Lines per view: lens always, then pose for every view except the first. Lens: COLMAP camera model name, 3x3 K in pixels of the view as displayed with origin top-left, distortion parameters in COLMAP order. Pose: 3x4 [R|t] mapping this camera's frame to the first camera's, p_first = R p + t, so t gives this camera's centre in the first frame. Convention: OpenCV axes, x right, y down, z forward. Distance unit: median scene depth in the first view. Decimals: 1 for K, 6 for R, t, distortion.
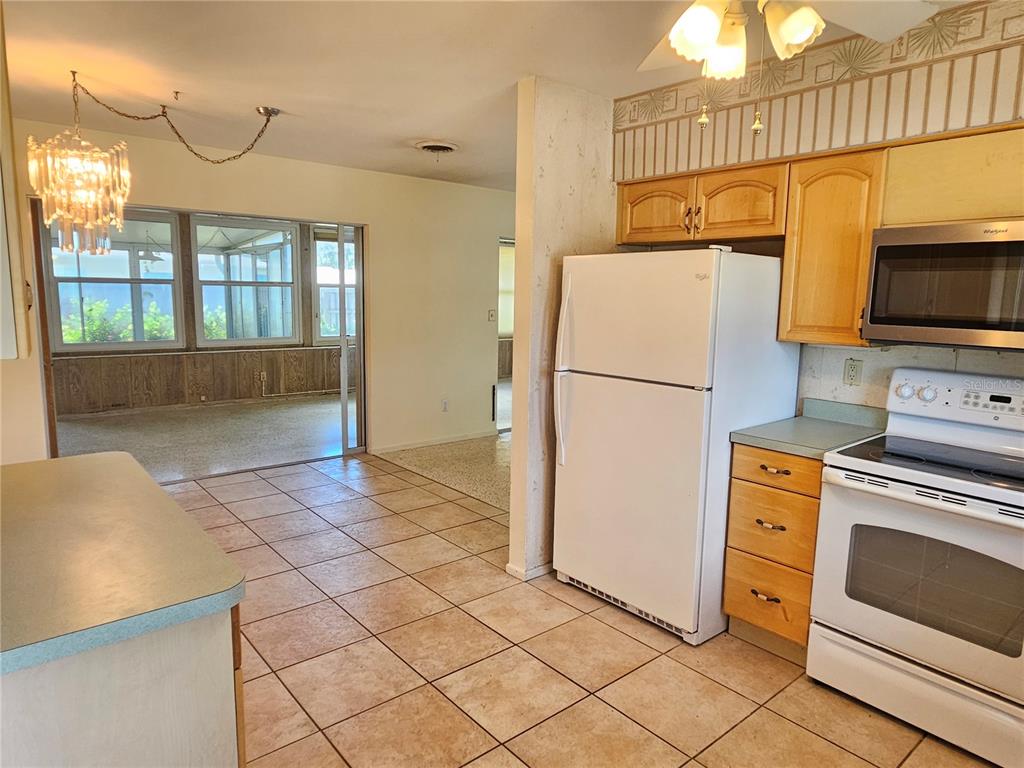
lens RADIAL K [[643.5, 0, 506.7], [0, 643.5, 381.3], [0, 0, 1]] dist [0.002180, 0.001808]
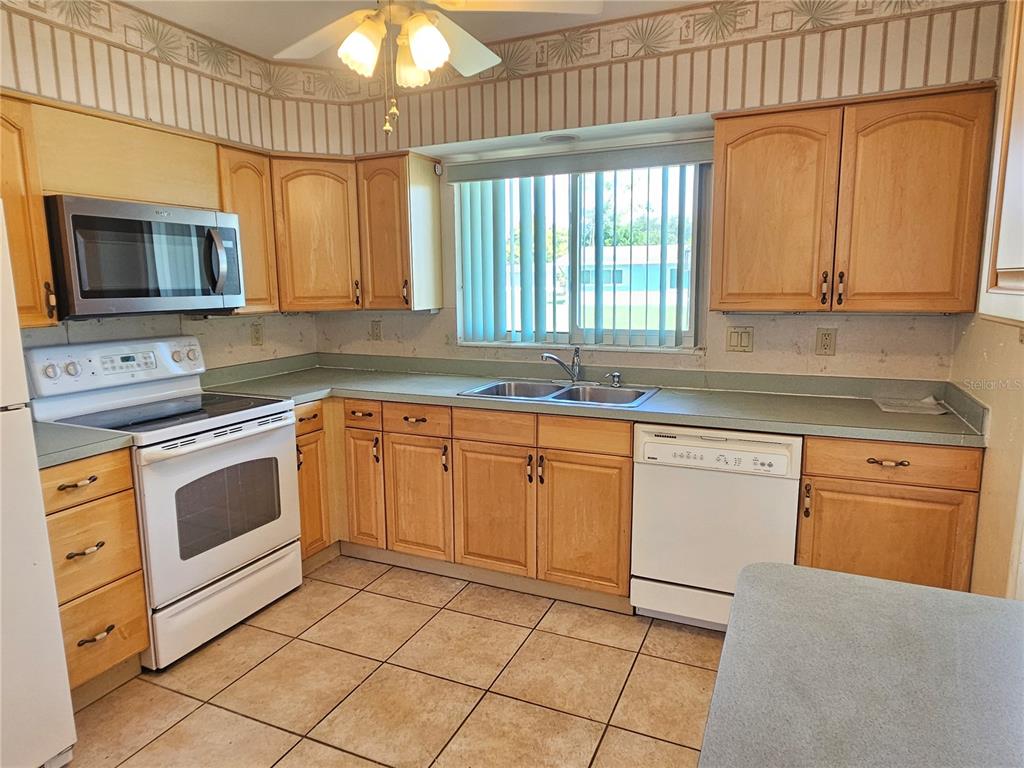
lens RADIAL K [[643.5, 0, 506.5], [0, 643.5, 380.2], [0, 0, 1]] dist [0.002180, 0.001808]
pose [[-0.432312, -0.153198, 0.888615, -0.194296], [0.129615, 0.964671, 0.229368, -0.039237], [-0.892360, 0.214336, -0.397182, 0.301745]]
